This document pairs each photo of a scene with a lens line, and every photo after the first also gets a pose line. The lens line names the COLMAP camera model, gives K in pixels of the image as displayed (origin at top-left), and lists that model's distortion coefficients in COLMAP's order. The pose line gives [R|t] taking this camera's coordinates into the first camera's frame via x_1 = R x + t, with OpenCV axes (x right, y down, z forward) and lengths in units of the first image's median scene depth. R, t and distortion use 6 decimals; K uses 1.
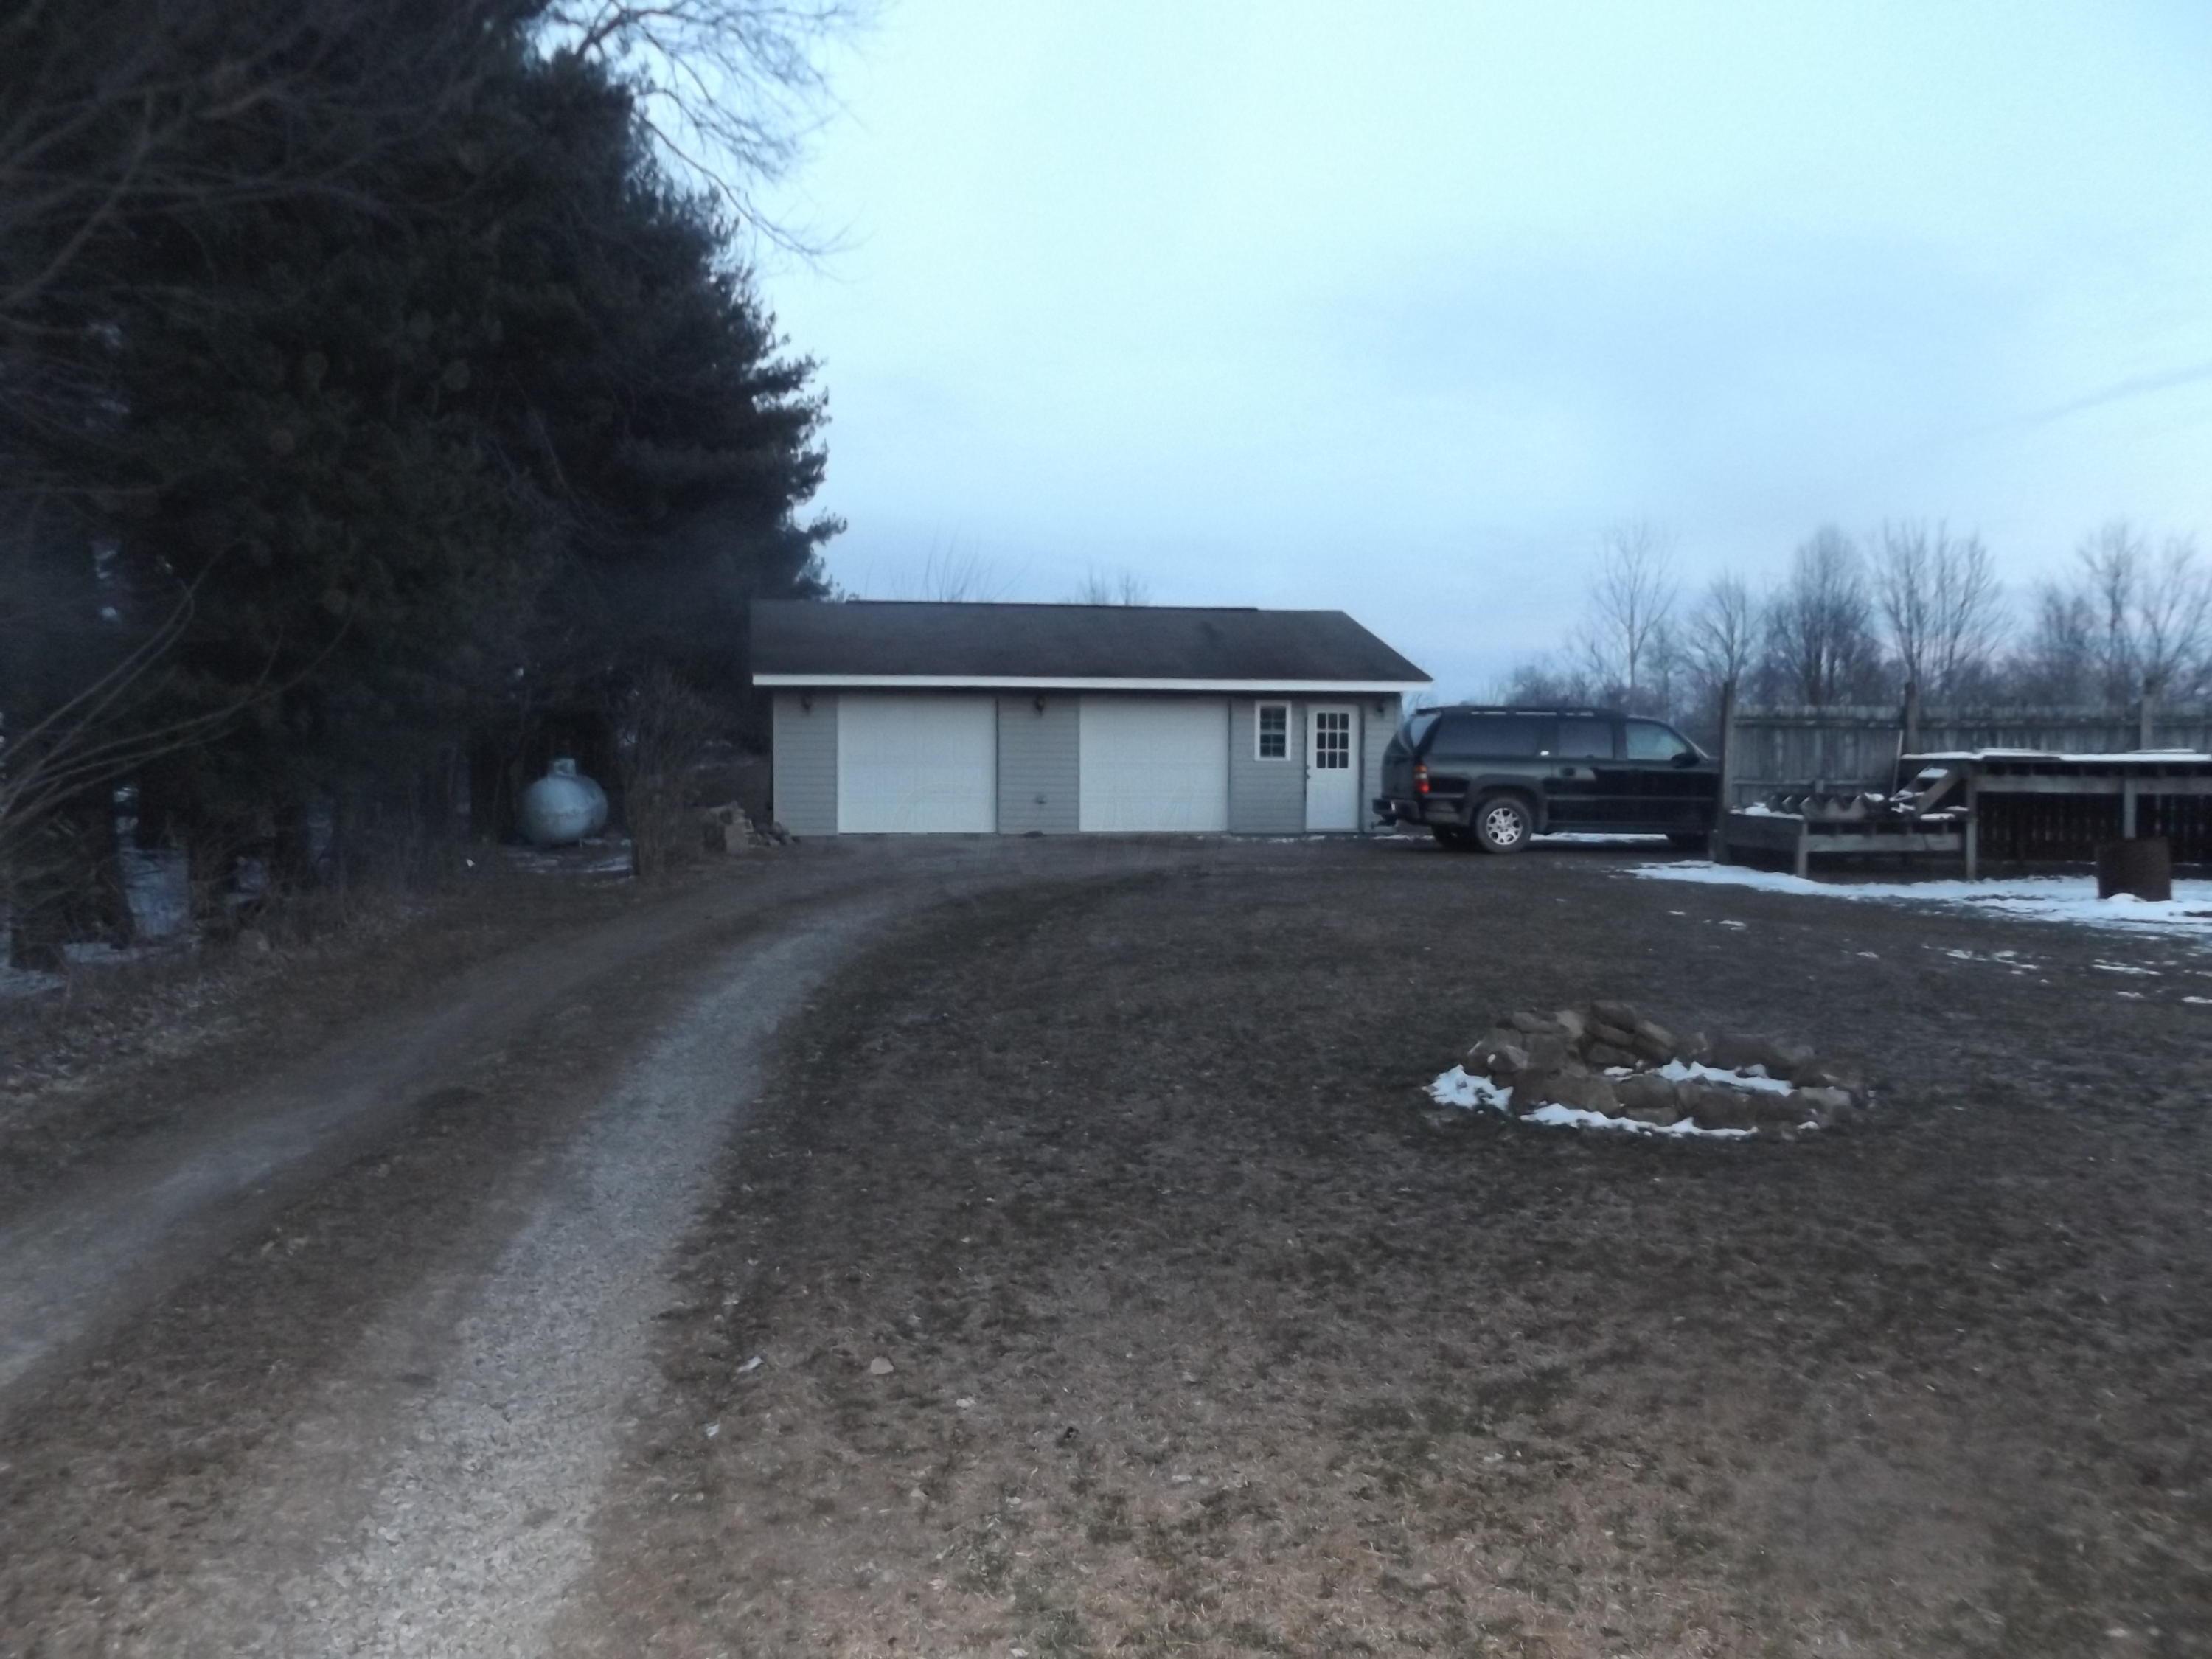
lens RADIAL K [[1642.2, 0, 1106.0], [0, 1642.2, 829.5], [0, 0, 1]] dist [0.005273, 0.004340]
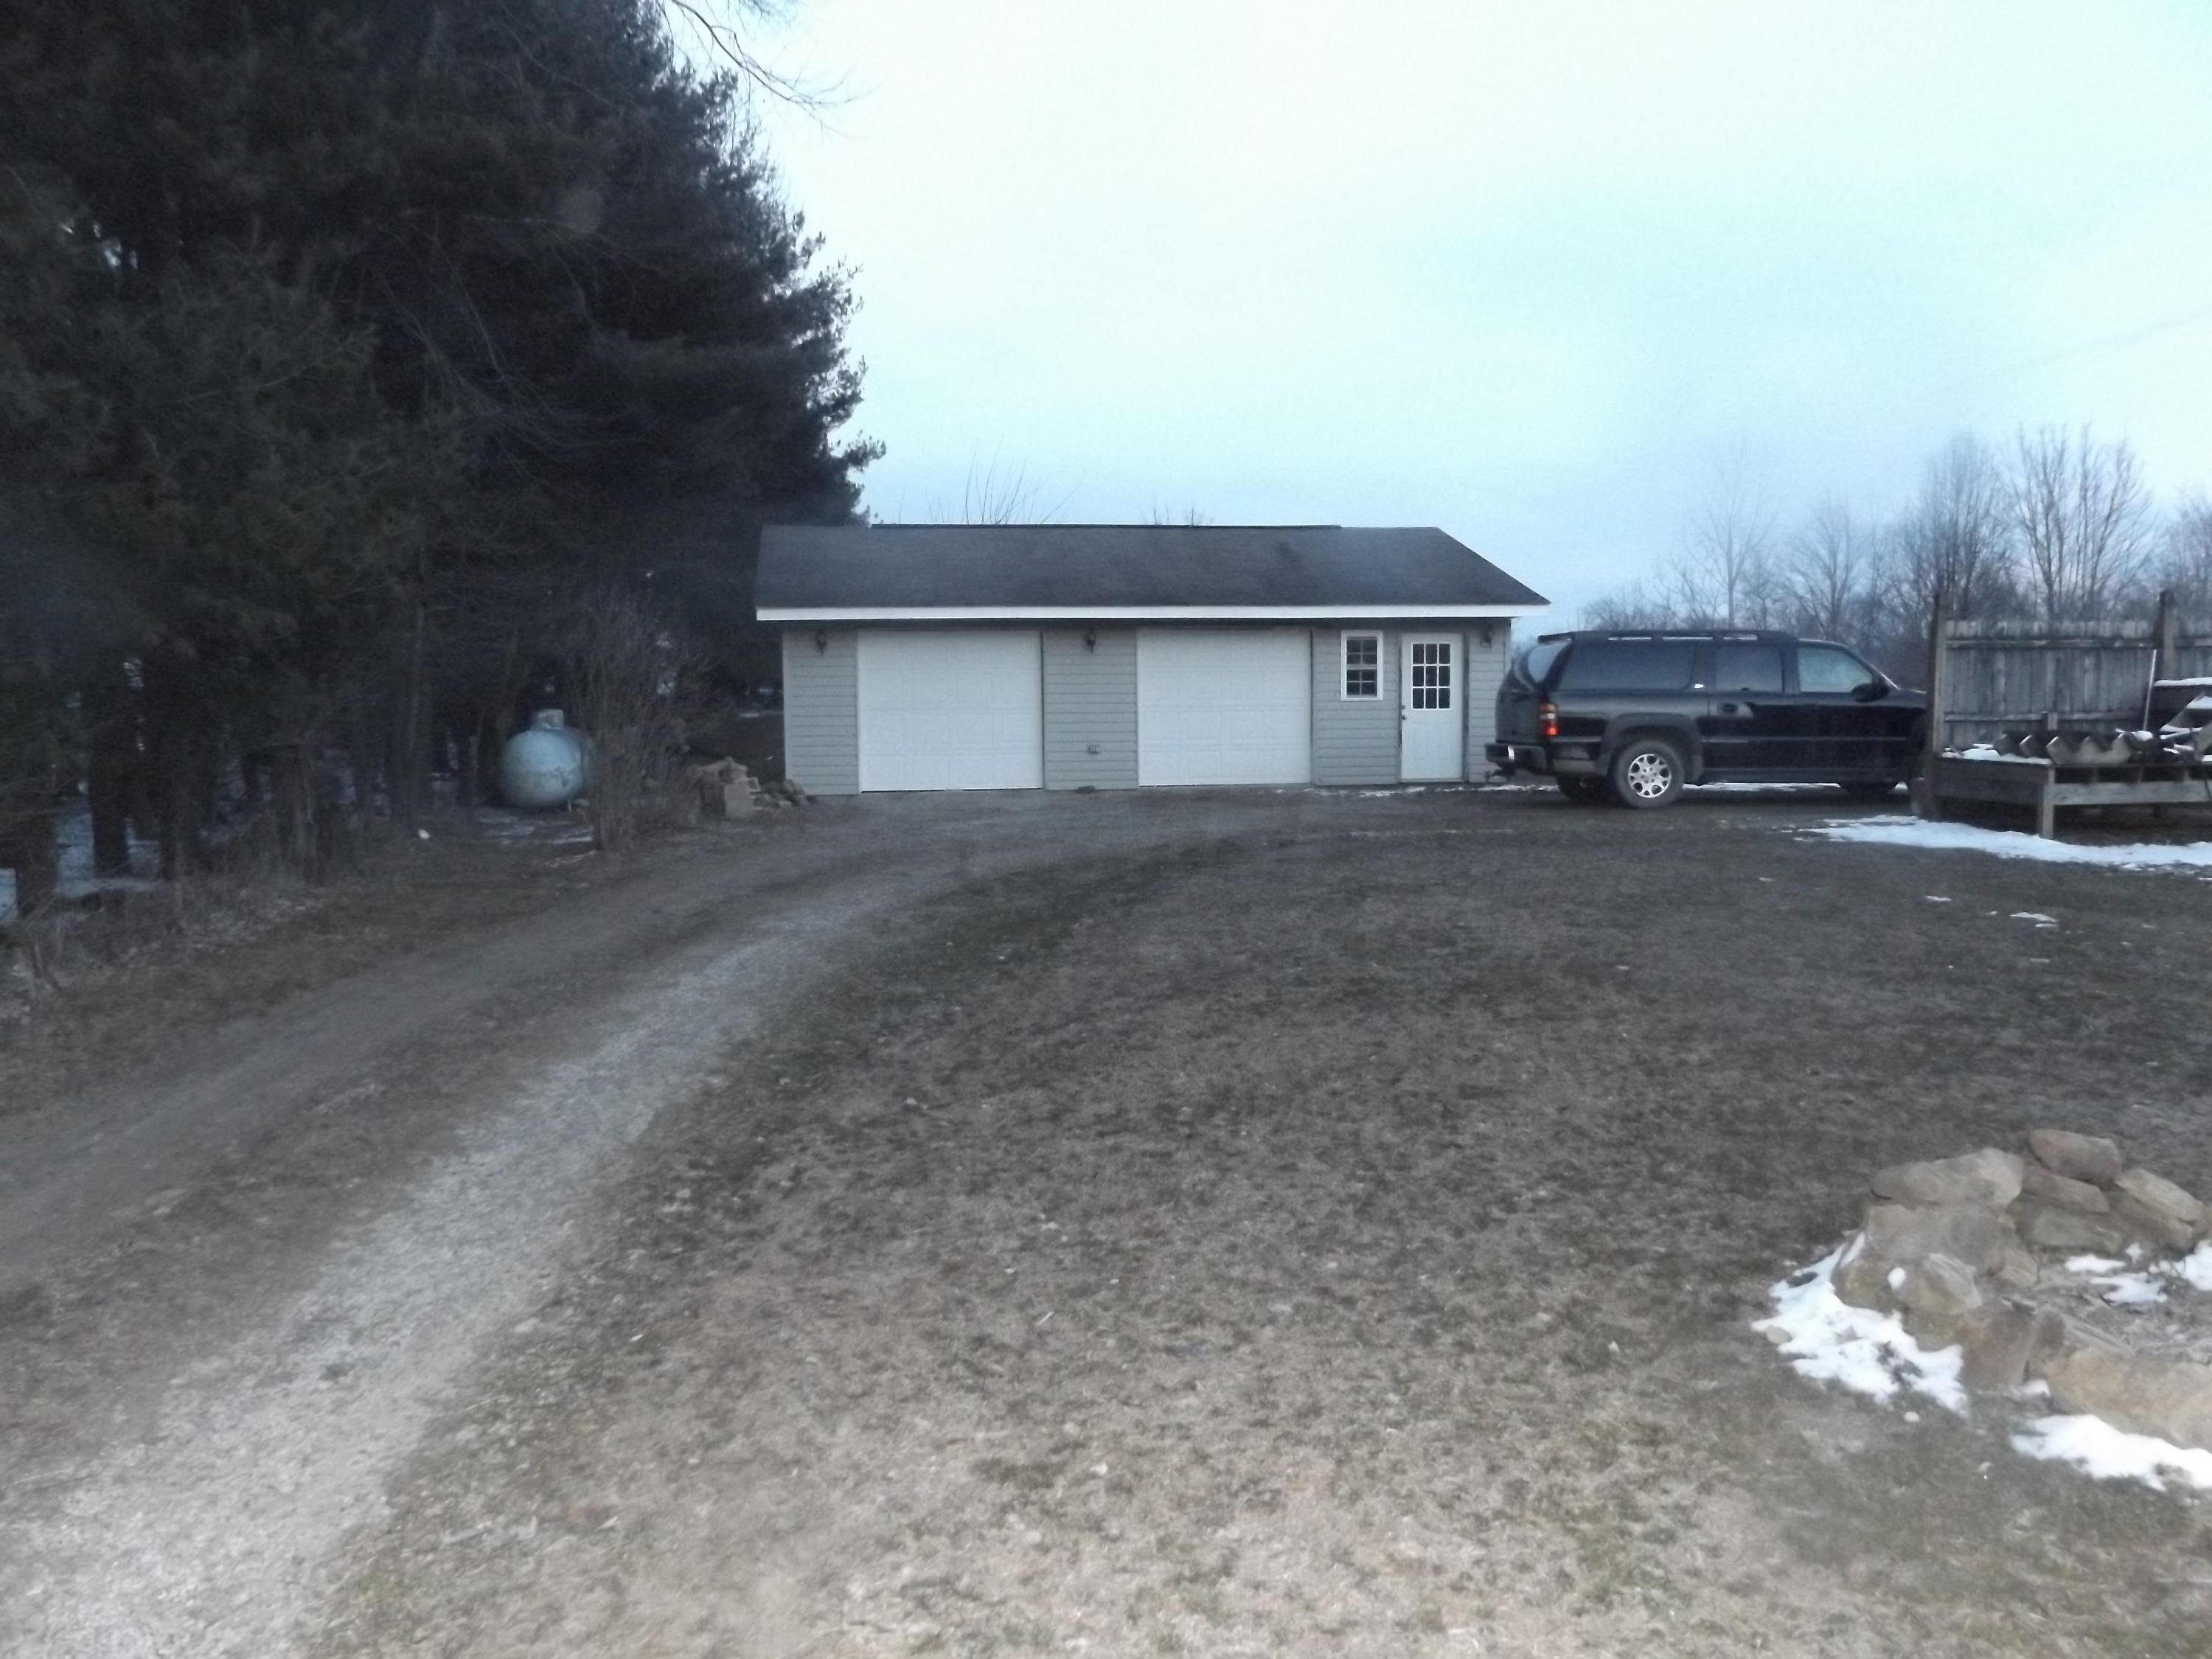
lens RADIAL K [[1630.1, 0, 1104.7], [0, 1630.1, 867.8], [0, 0, 1]] dist [0.020947, 0.000714]
pose [[0.999000, -0.009667, -0.043651, 0.003340], [0.012215, 0.998213, 0.058491, -0.006491], [0.043008, -0.058966, 0.997333, 0.149651]]
